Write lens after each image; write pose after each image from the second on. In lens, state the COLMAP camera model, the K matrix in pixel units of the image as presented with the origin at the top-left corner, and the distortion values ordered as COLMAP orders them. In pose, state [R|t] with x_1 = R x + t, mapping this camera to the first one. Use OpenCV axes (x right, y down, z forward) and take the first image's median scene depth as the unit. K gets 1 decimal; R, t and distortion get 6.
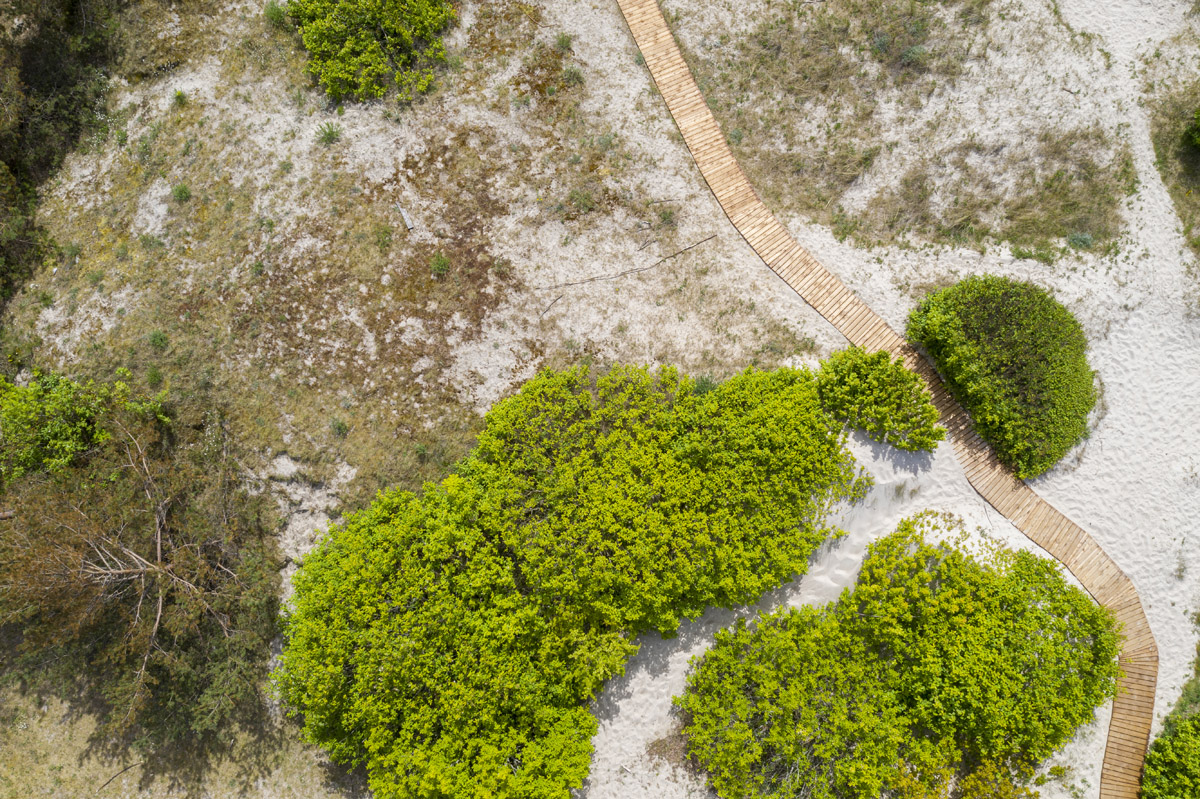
lens RADIAL K [[983.9, 0, 600.0], [0, 983.9, 399.5], [0, 0, 1]] dist [-0.022665, 0.004148]
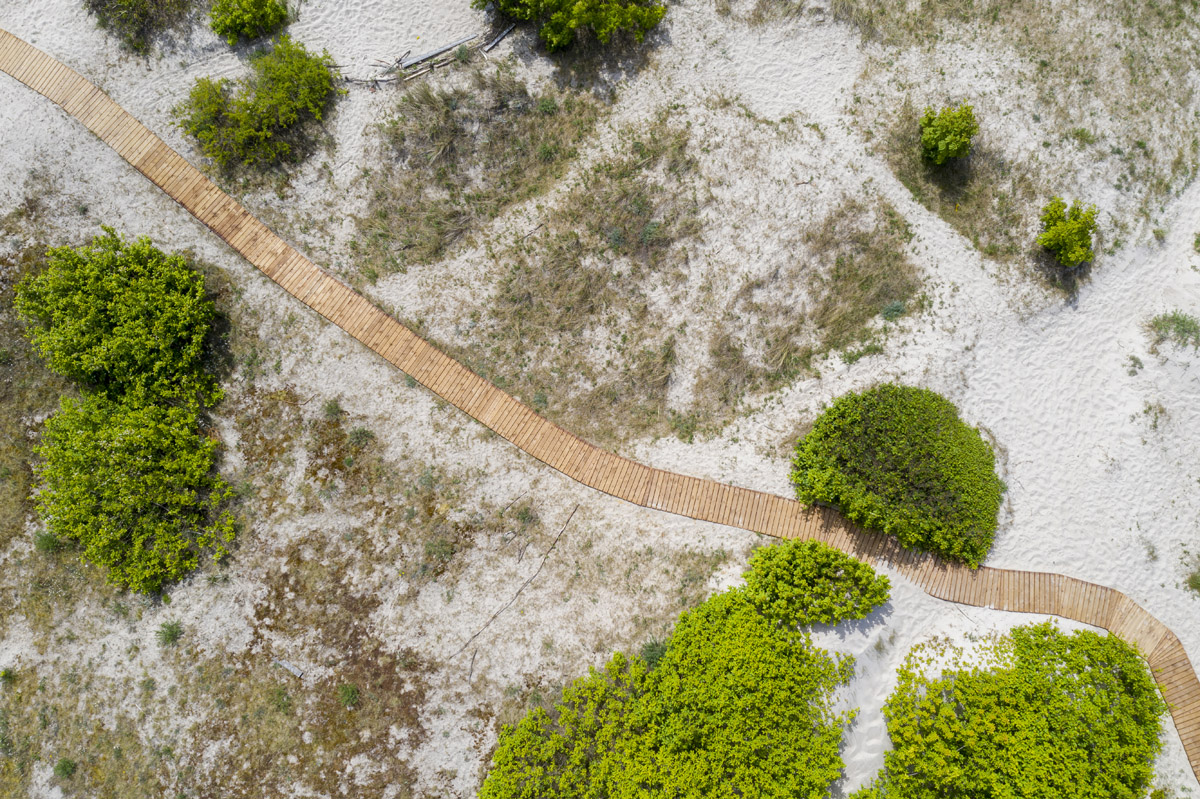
lens RADIAL K [[983.9, 0, 600.0], [0, 983.9, 399.5], [0, 0, 1]] dist [-0.022665, 0.004148]
pose [[0.842697, -0.532881, 0.076811, 0.116705], [0.533047, 0.845848, 0.020045, -0.262255], [-0.075652, 0.024052, 0.996844, 0.036415]]
